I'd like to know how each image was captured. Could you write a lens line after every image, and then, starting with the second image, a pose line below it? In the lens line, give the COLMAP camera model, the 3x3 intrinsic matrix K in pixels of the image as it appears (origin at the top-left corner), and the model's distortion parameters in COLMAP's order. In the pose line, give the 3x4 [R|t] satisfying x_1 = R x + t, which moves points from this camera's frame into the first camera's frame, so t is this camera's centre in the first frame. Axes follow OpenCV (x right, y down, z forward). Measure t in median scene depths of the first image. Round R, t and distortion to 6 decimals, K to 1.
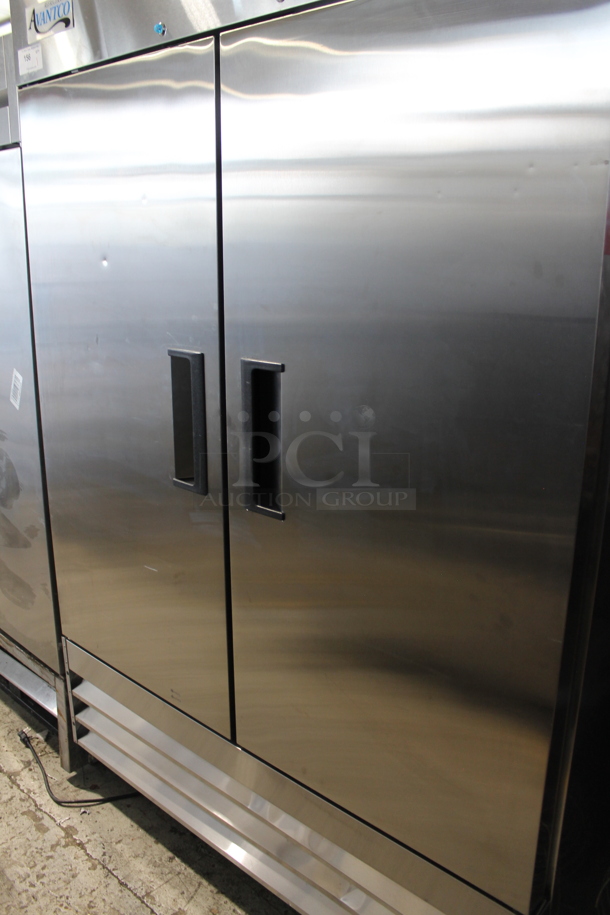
lens RADIAL K [[766.6, 0, 304.0], [0, 766.6, 451.4], [0, 0, 1]] dist [-0.123917, 0.096647]
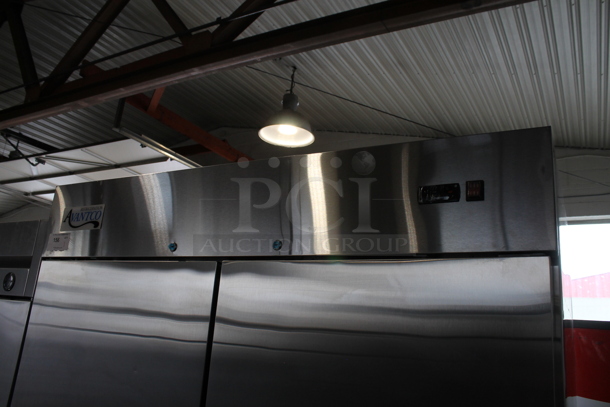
lens RADIAL K [[511.1, 0, 306.9], [0, 511.1, 203.3], [0, 0, 1]] dist [-0.123917, 0.096647]
pose [[0.972319, 0.136376, 0.189728, -0.097120], [-0.021525, 0.860825, -0.508446, -0.121919], [-0.232662, 0.490288, 0.839932, 0.097824]]
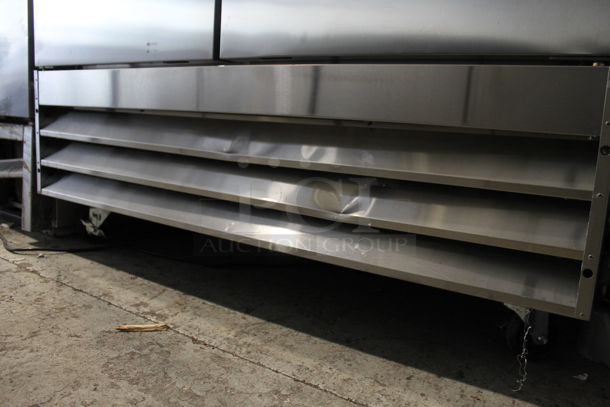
lens RADIAL K [[511.1, 0, 306.1], [0, 511.1, 184.0], [0, 0, 1]] dist [-0.123917, 0.096647]
pose [[0.988259, 0.027573, 0.150281, -0.062627], [-0.010193, 0.993288, -0.115219, 0.506748], [-0.152449, 0.112335, 0.981906, 0.337600]]
